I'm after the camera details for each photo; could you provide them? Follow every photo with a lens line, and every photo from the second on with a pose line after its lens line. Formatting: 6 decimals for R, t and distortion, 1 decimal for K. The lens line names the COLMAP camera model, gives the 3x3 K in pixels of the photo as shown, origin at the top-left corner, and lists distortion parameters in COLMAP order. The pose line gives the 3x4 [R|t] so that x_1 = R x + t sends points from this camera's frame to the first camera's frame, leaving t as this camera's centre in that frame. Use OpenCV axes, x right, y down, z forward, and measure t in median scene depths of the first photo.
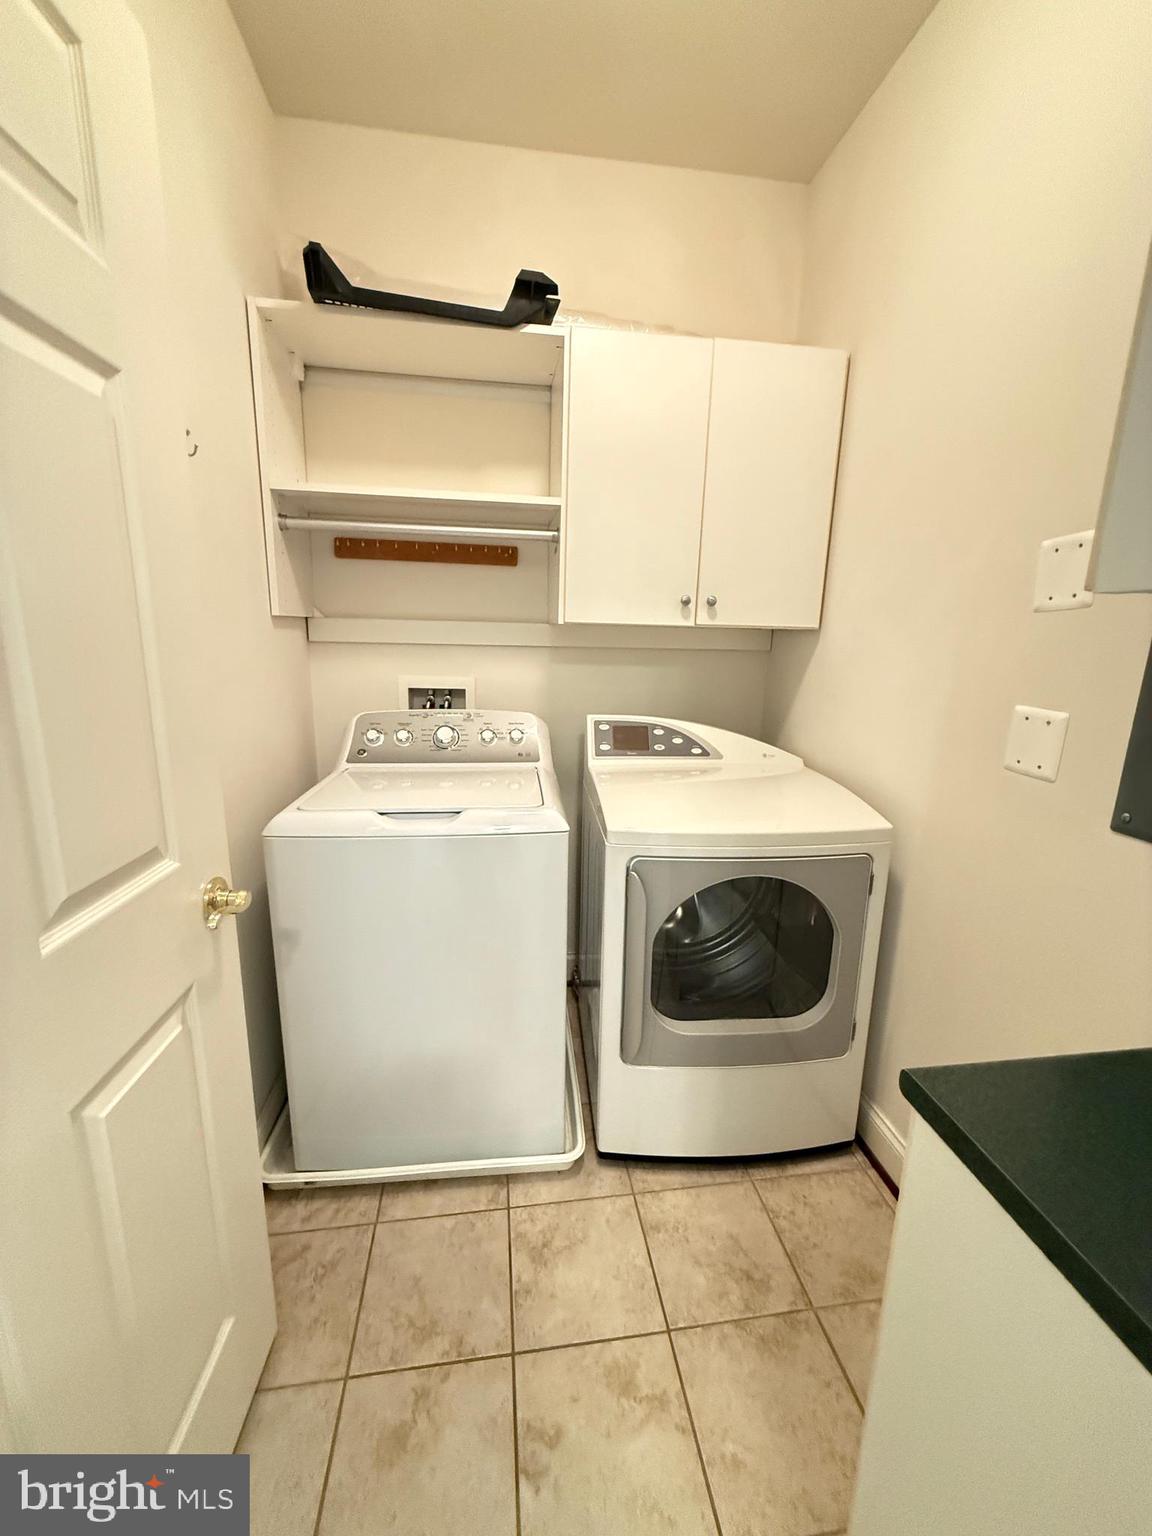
lens RADIAL K [[612.8, 0, 576.7], [0, 612.8, 767.0], [0, 0, 1]] dist [-0.000809, 0.000531]
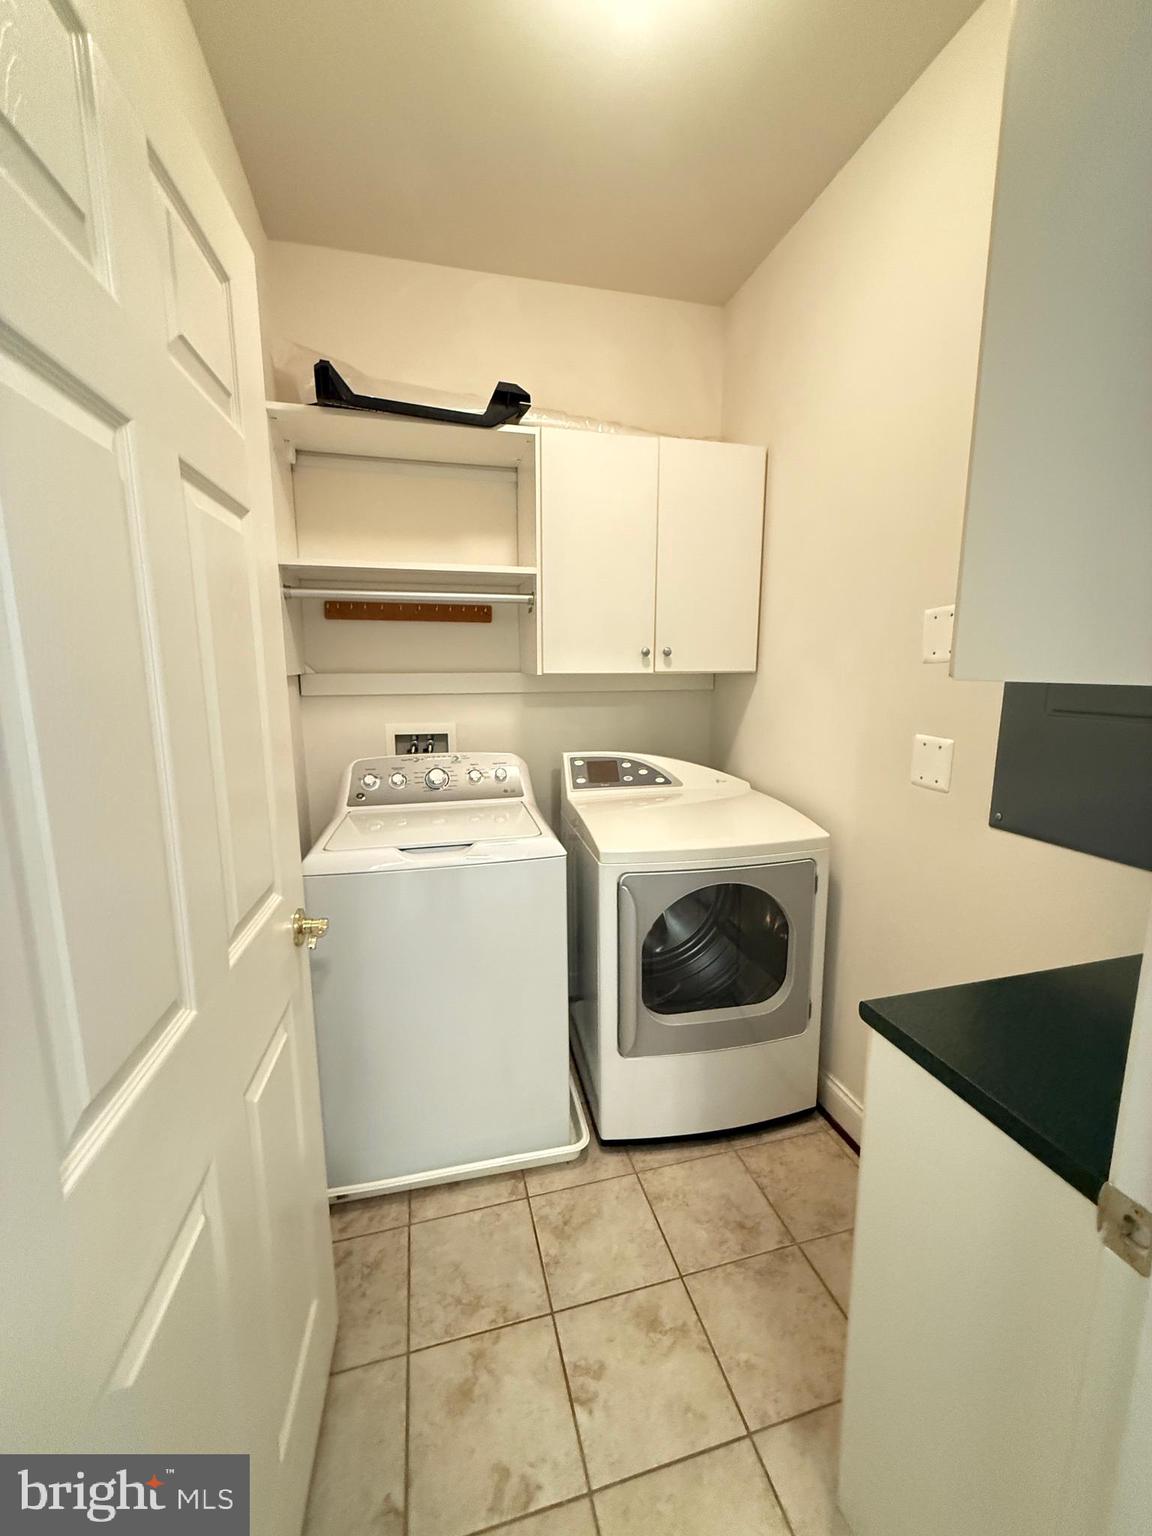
lens RADIAL K [[612.8, 0, 576.5], [0, 612.8, 767.4], [0, 0, 1]] dist [-0.000809, 0.000531]
pose [[0.992799, -0.045865, 0.110664, -0.106048], [0.051240, 0.997616, -0.046218, -0.006374], [-0.108280, 0.051556, 0.992783, -0.152224]]
